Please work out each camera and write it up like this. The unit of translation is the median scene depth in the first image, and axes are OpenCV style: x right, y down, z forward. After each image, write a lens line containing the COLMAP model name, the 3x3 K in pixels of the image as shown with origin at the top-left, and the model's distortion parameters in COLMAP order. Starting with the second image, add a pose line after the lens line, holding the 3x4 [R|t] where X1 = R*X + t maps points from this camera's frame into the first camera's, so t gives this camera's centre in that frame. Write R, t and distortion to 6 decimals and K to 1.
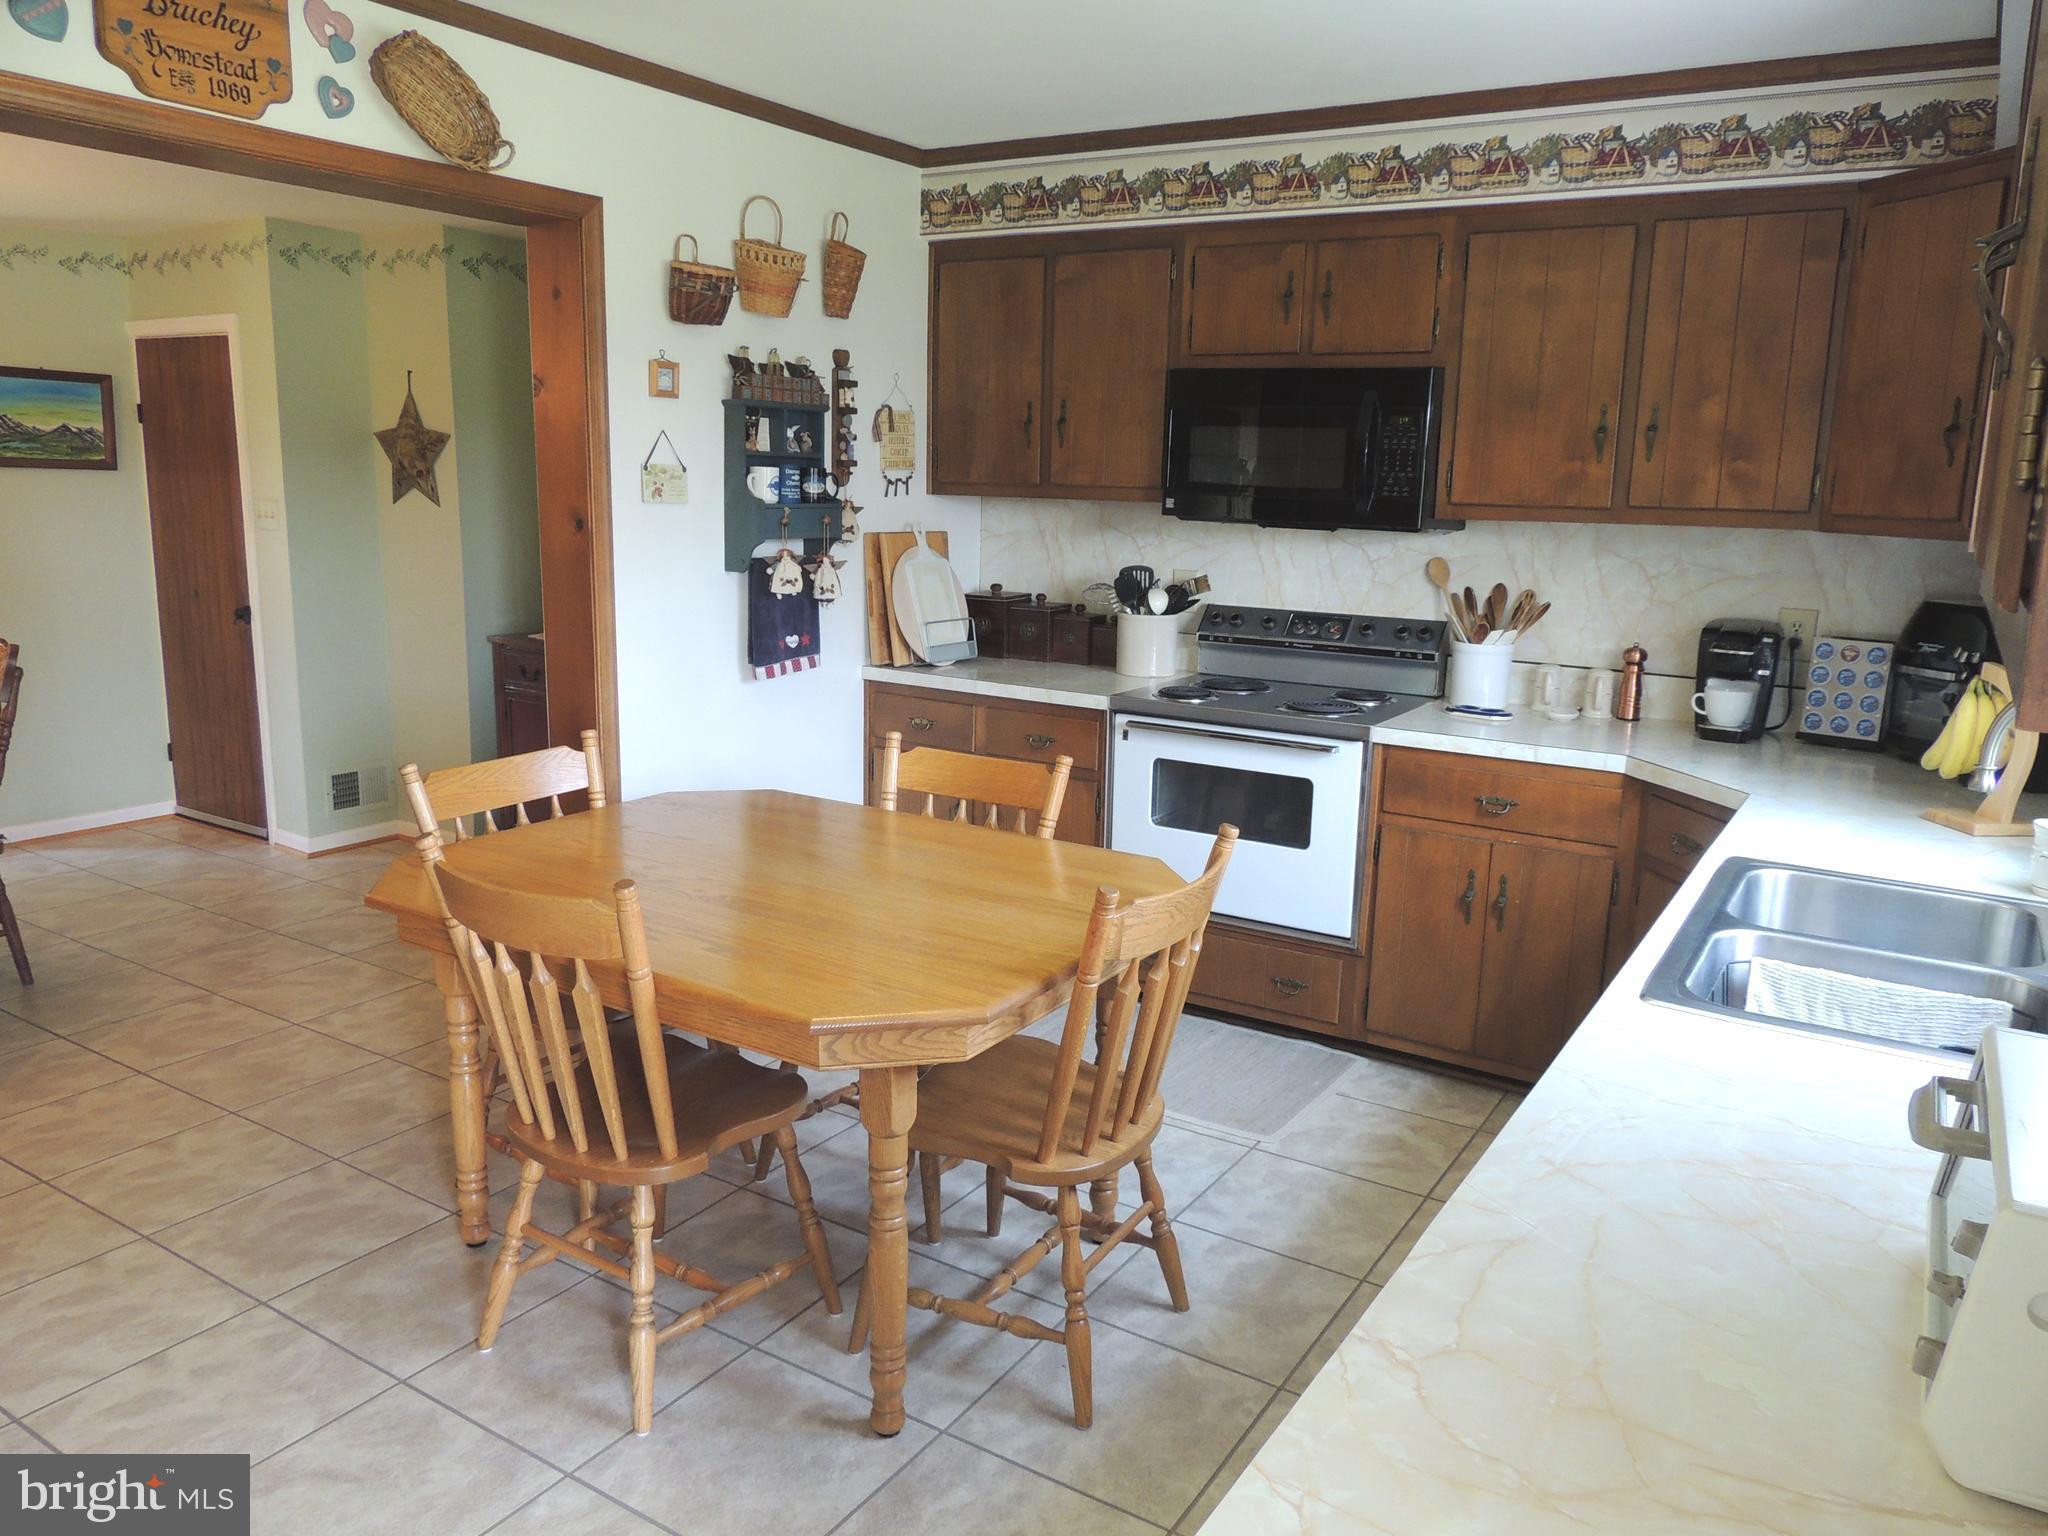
lens RADIAL K [[1460.0, 0, 1028.6], [0, 1460.0, 759.6], [0, 0, 1]] dist [-0.002663, -0.005684]
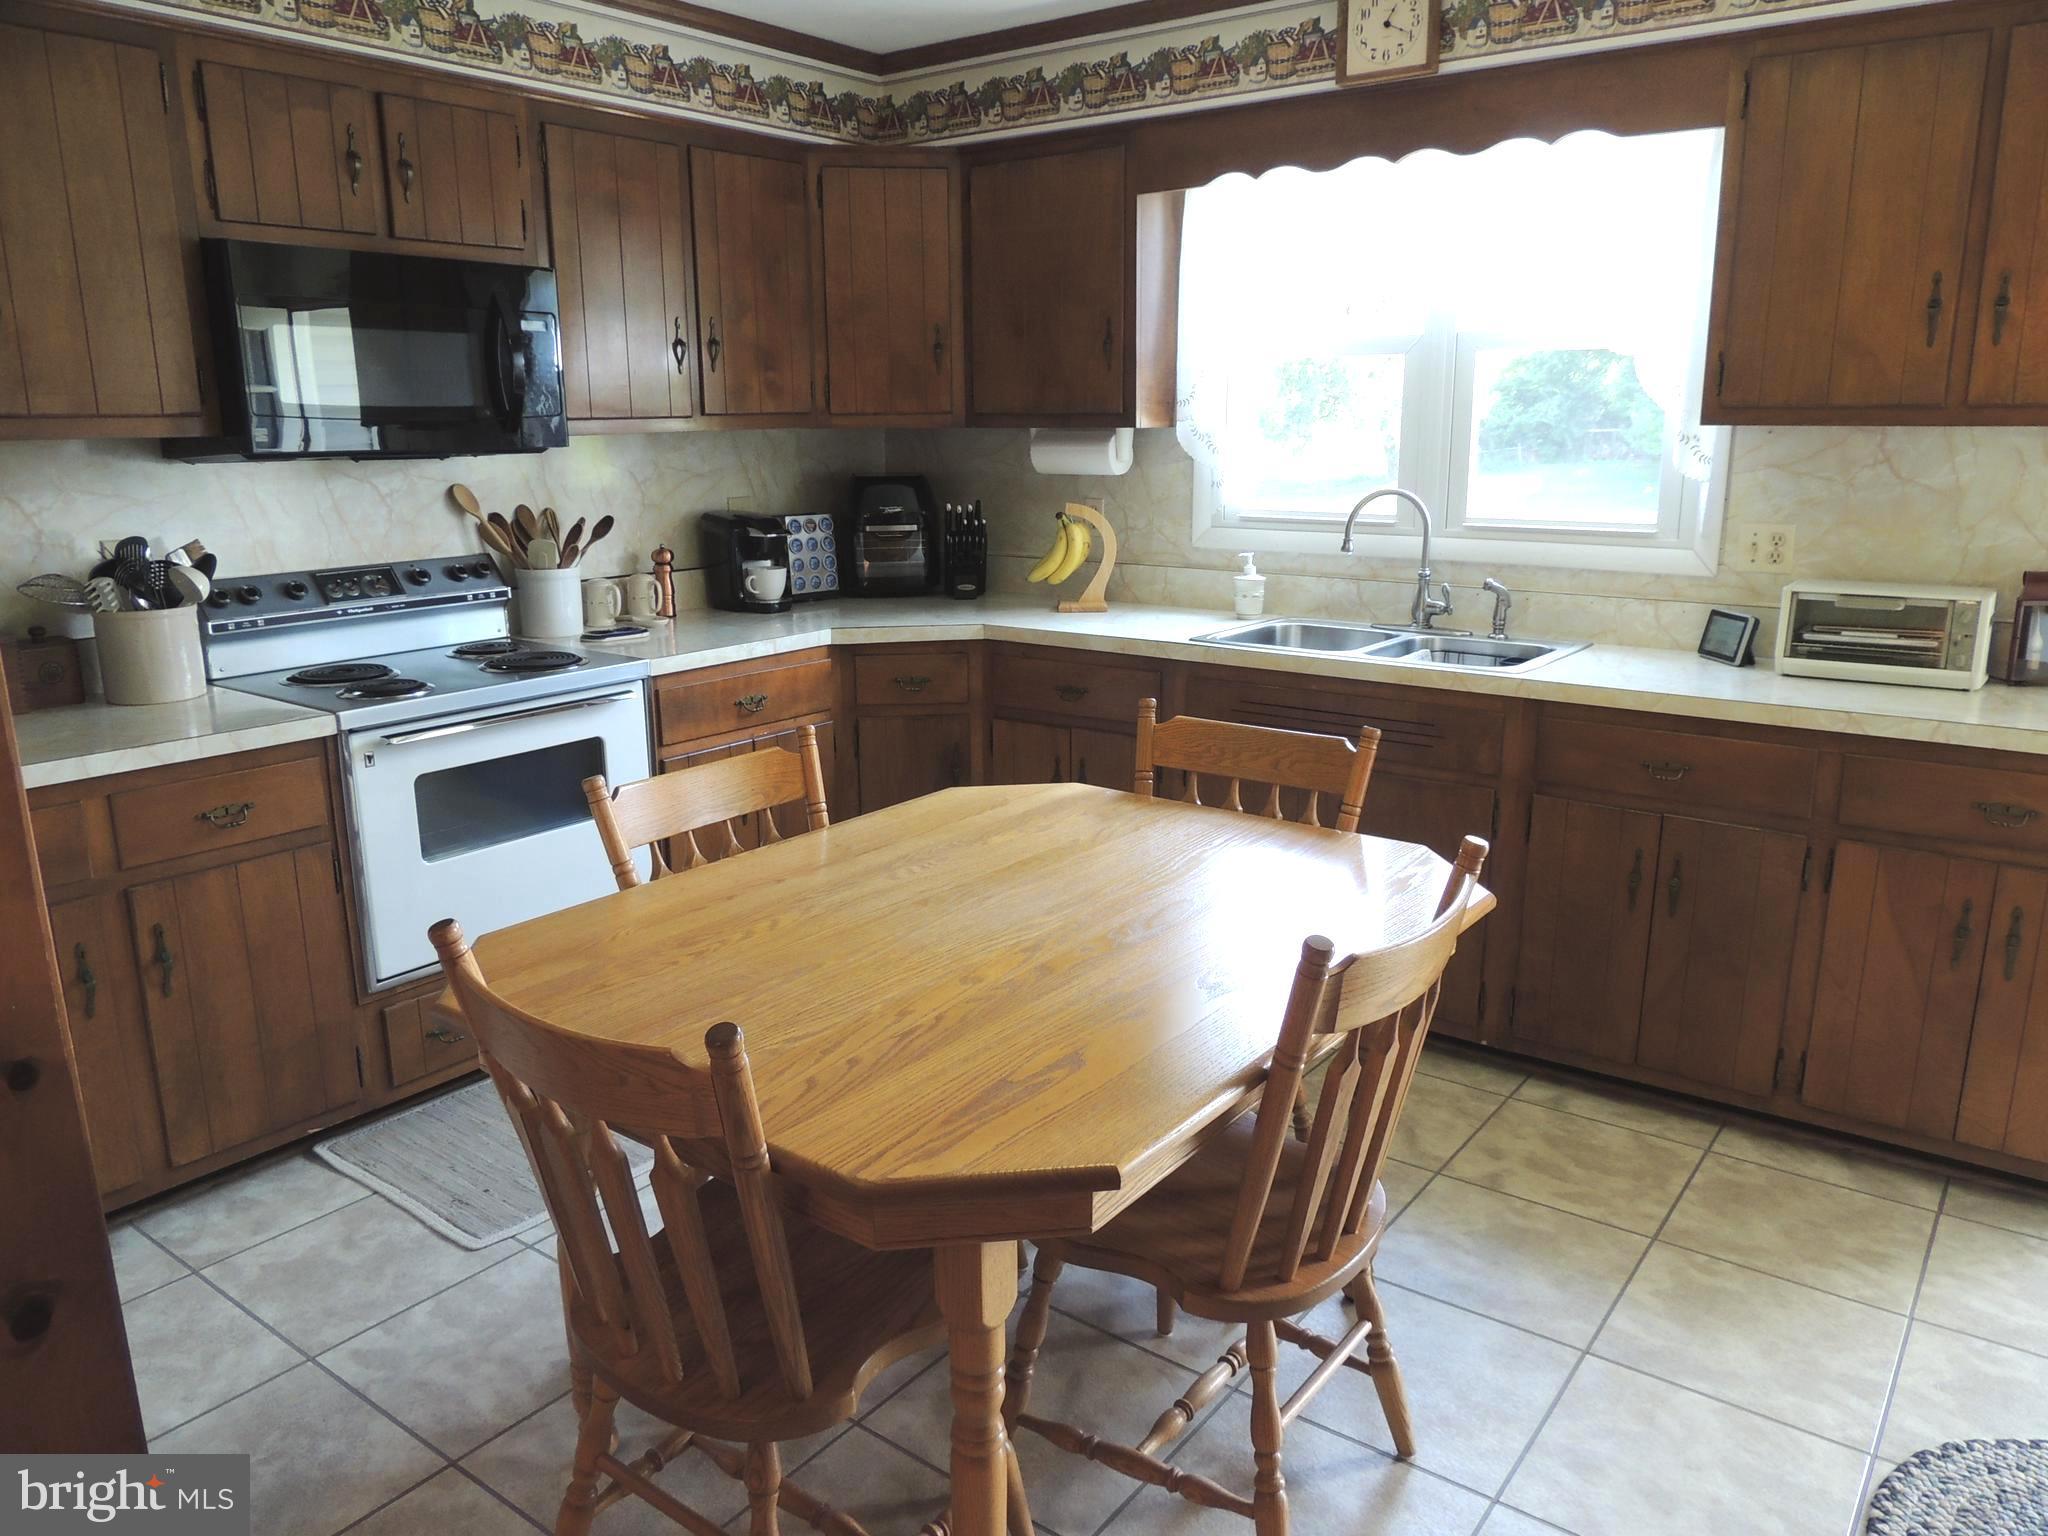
lens RADIAL K [[1460.0, 0, 1027.6], [0, 1460.0, 771.5], [0, 0, 1]] dist [-0.002663, -0.005684]
pose [[0.082781, -0.265688, 0.960498, -0.639307], [0.202058, 0.948263, 0.244889, -0.130367], [-0.975869, 0.173804, 0.132182, 0.626600]]
